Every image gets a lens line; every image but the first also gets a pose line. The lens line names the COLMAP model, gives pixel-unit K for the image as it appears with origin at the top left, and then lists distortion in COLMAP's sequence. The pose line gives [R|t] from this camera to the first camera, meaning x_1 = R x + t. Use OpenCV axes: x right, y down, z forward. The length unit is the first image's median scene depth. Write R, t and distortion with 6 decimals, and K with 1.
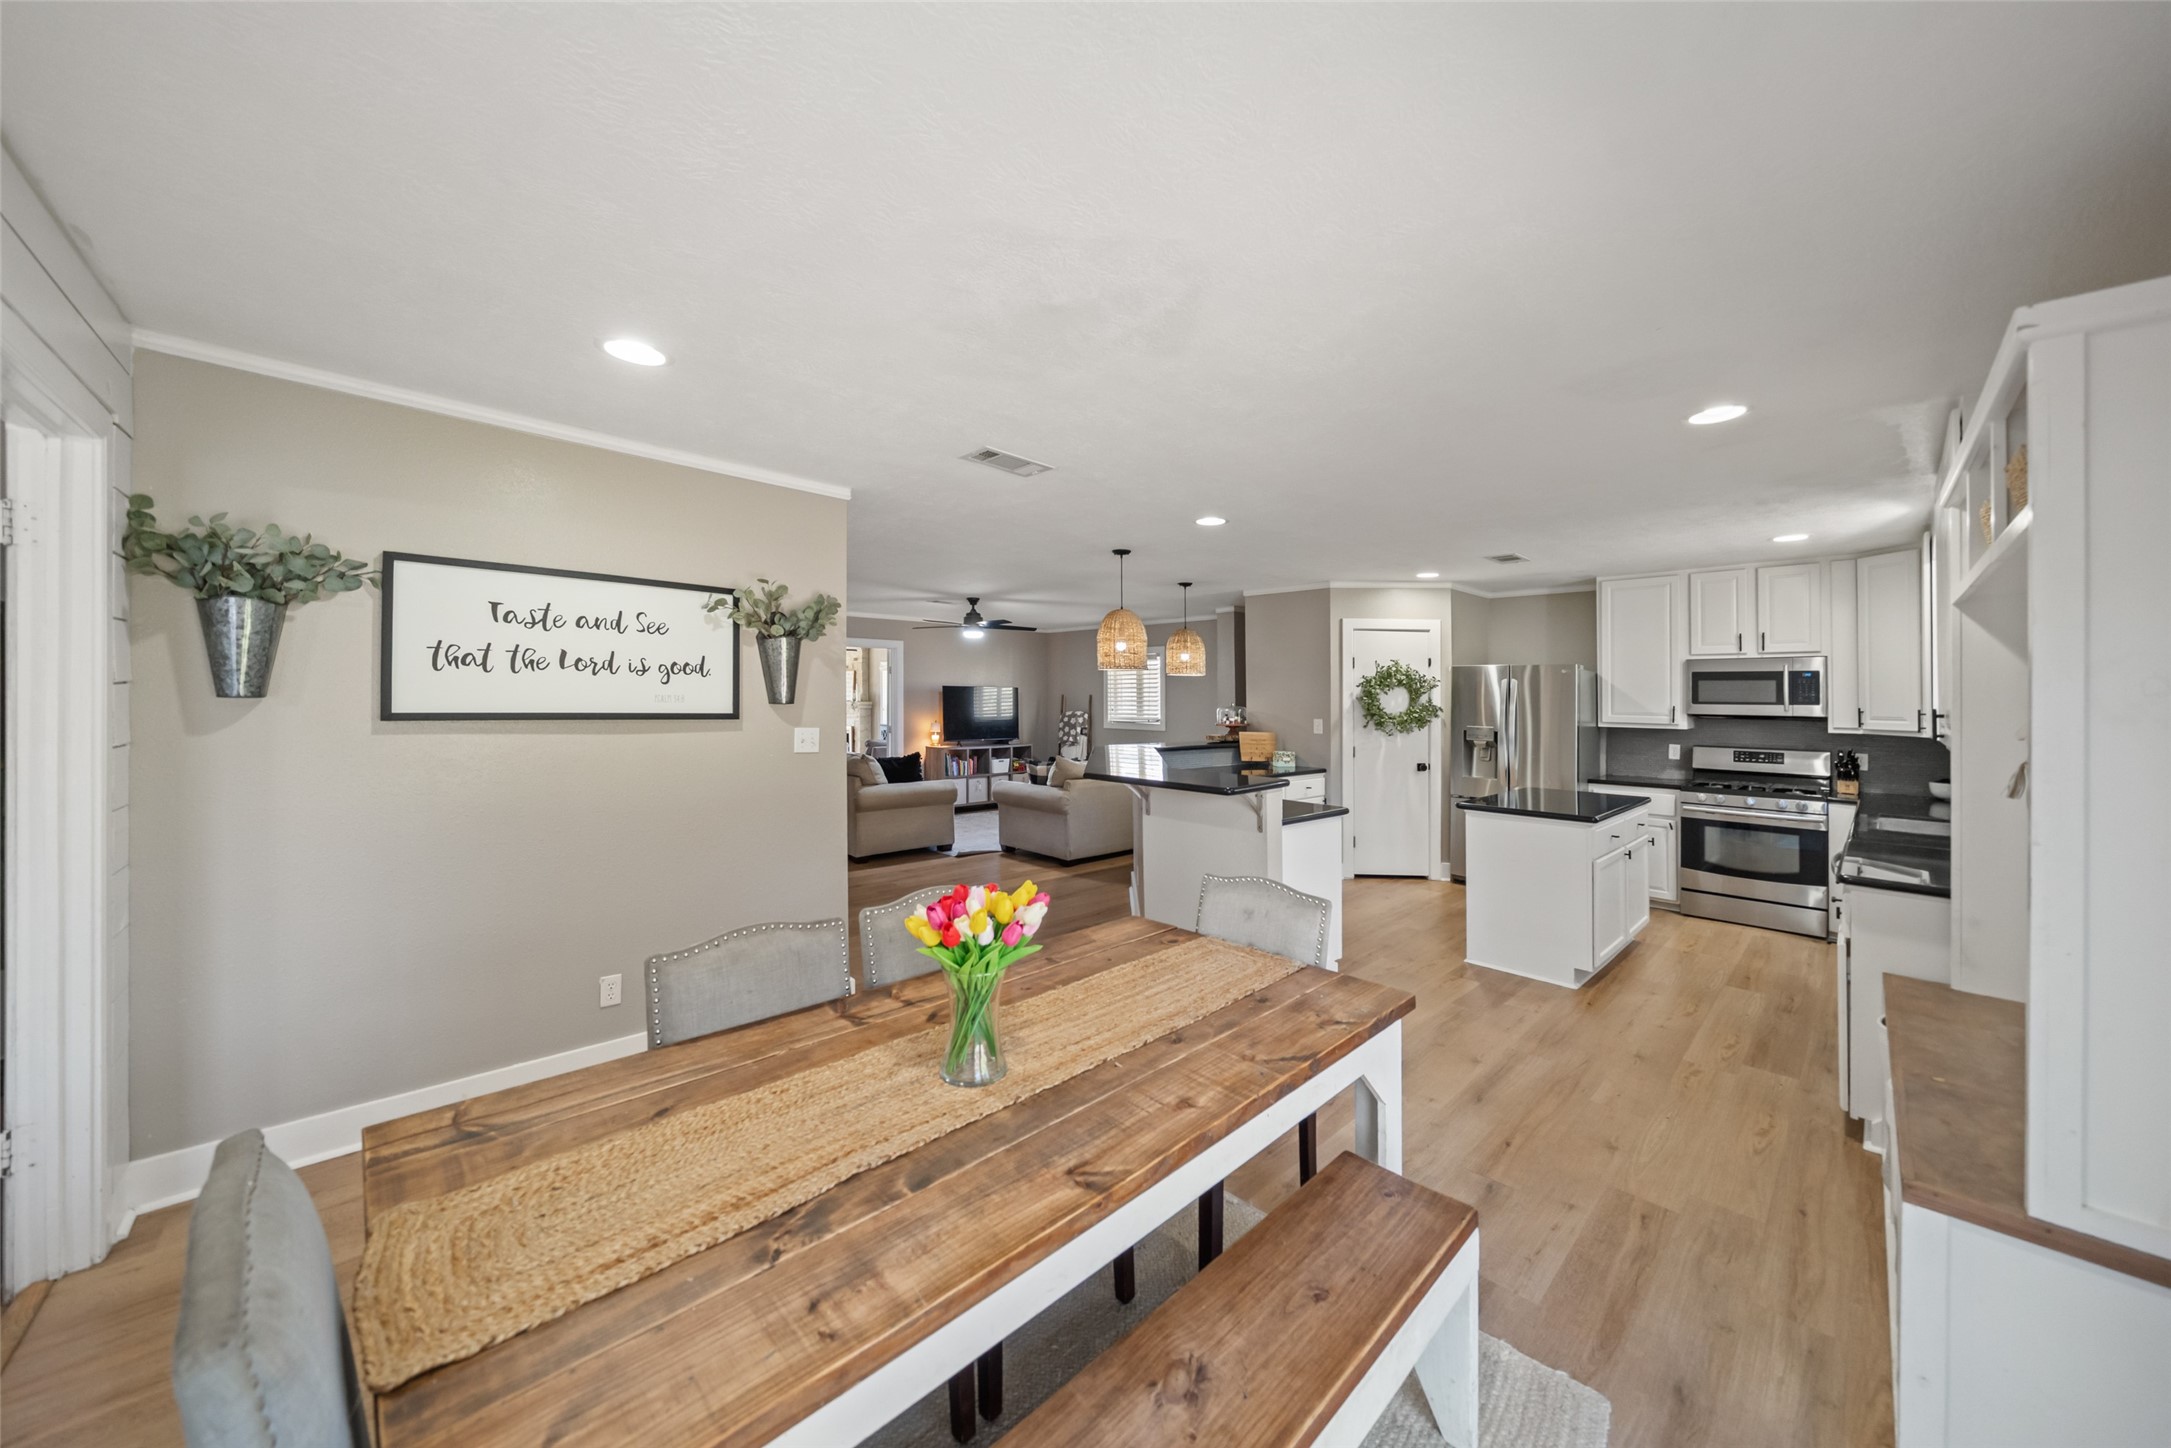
lens RADIAL K [[759.9, 0, 1098.7], [0, 759.9, 678.2], [0, 0, 1]] dist [-0.009469, 0.000842]
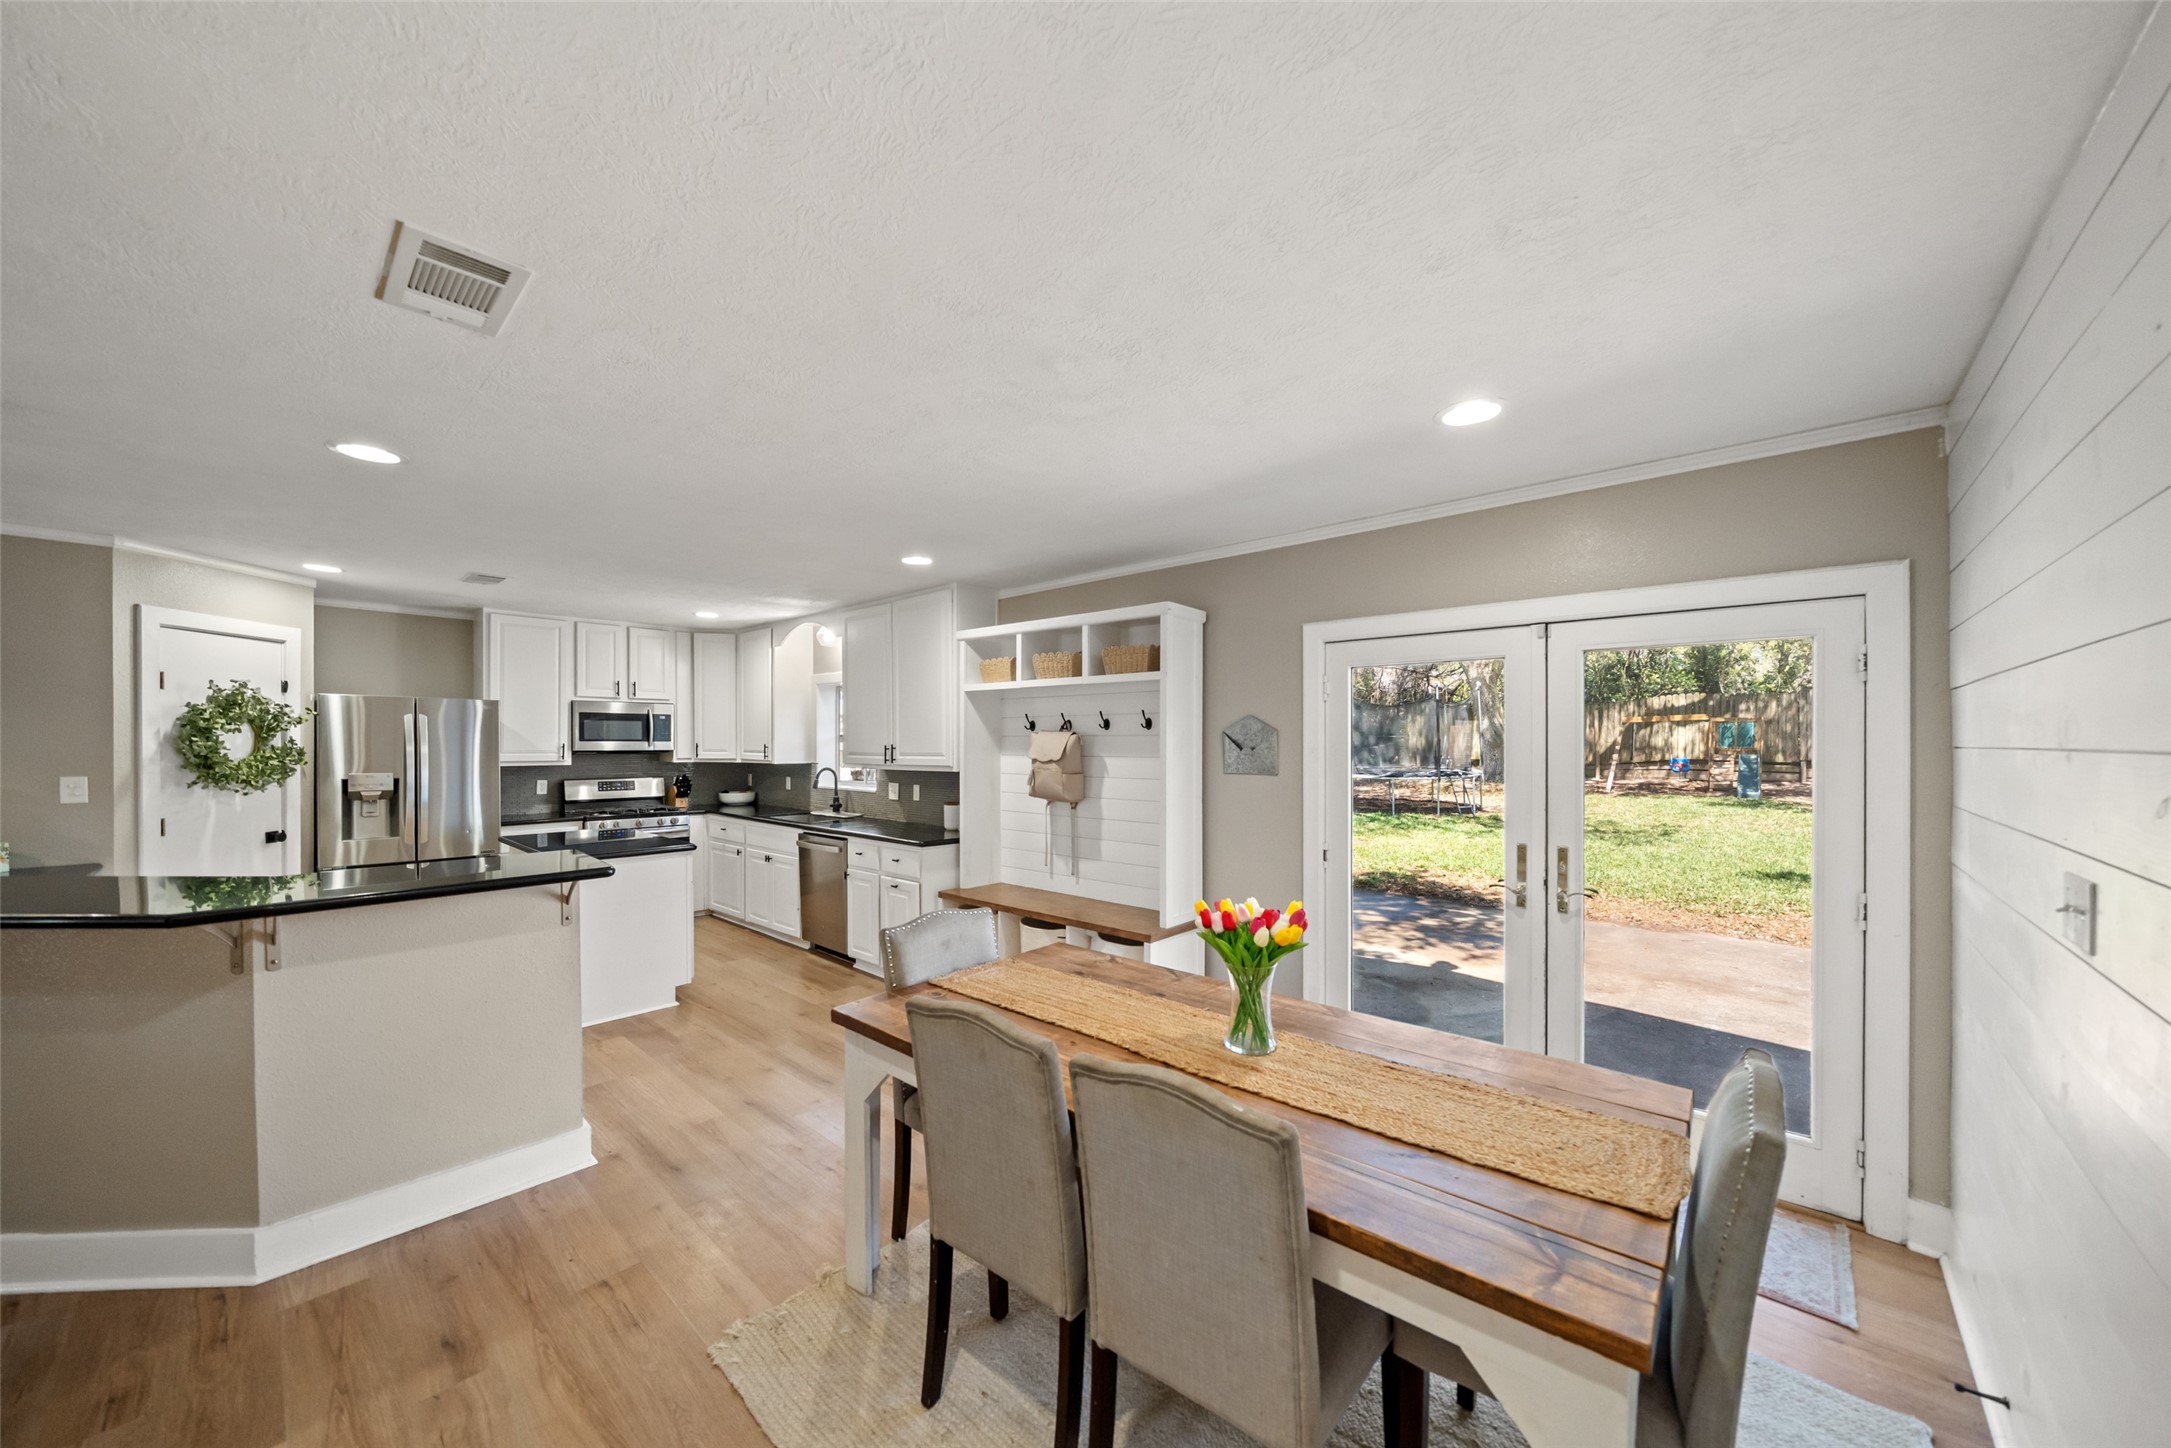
lens RADIAL K [[759.9, 0, 1081.9], [0, 759.9, 751.5], [0, 0, 1]] dist [-0.009469, 0.000842]
pose [[-0.069777, -0.026984, 0.997198, -0.328422], [-0.030117, 0.999235, 0.024932, -0.000882], [-0.997108, -0.028293, -0.070536, 0.323679]]
